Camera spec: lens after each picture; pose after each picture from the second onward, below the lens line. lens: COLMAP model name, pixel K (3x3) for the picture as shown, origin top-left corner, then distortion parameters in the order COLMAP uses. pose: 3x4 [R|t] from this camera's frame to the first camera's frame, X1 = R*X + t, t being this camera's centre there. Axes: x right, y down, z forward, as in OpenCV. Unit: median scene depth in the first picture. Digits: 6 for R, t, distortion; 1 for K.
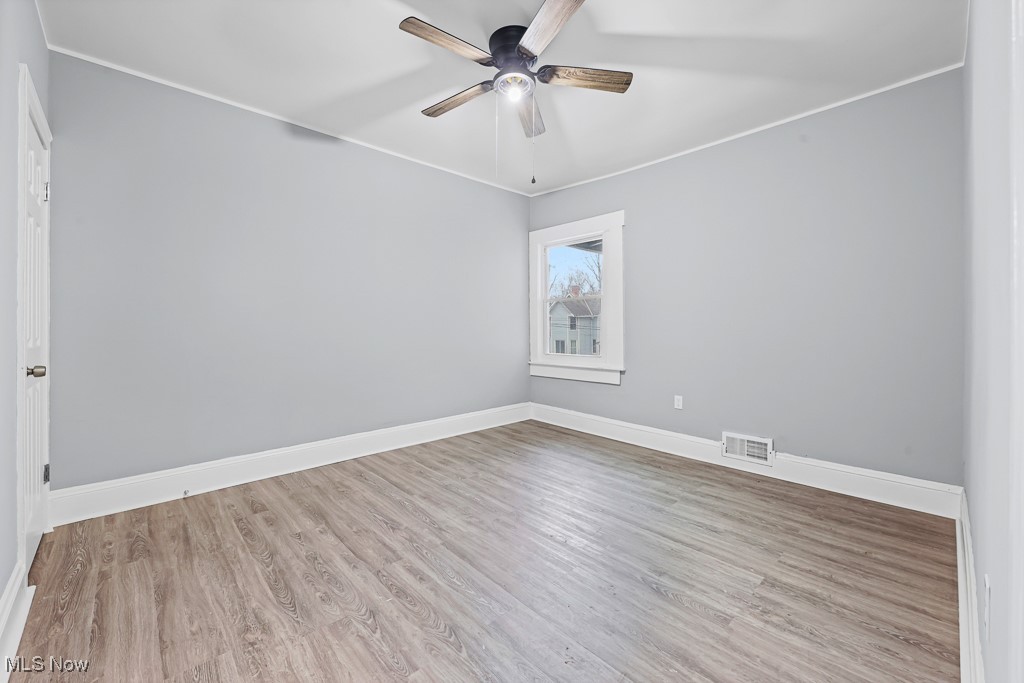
lens RADIAL K [[420.2, 0, 504.3], [0, 420.2, 348.1], [0, 0, 1]] dist [0.002553, -0.001567]
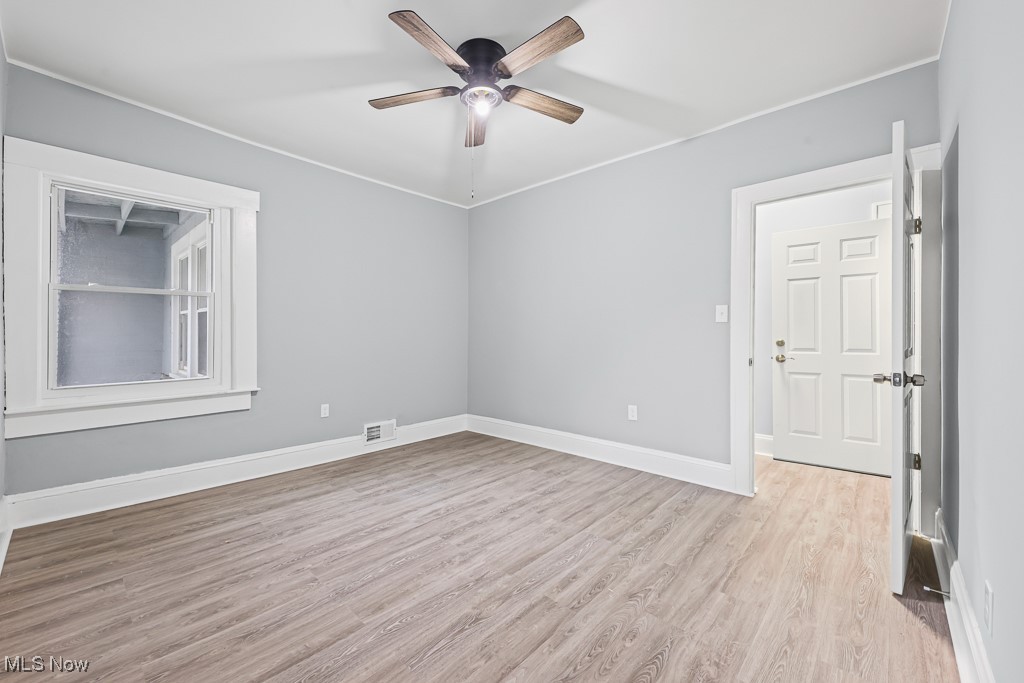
lens RADIAL K [[420.2, 0, 503.5], [0, 420.2, 334.7], [0, 0, 1]] dist [0.002553, -0.001567]
pose [[-0.100556, 0.000498, 0.994931, -0.944410], [0.053340, 0.998564, 0.004891, -0.054595], [-0.993501, 0.053561, -0.100439, 0.964030]]
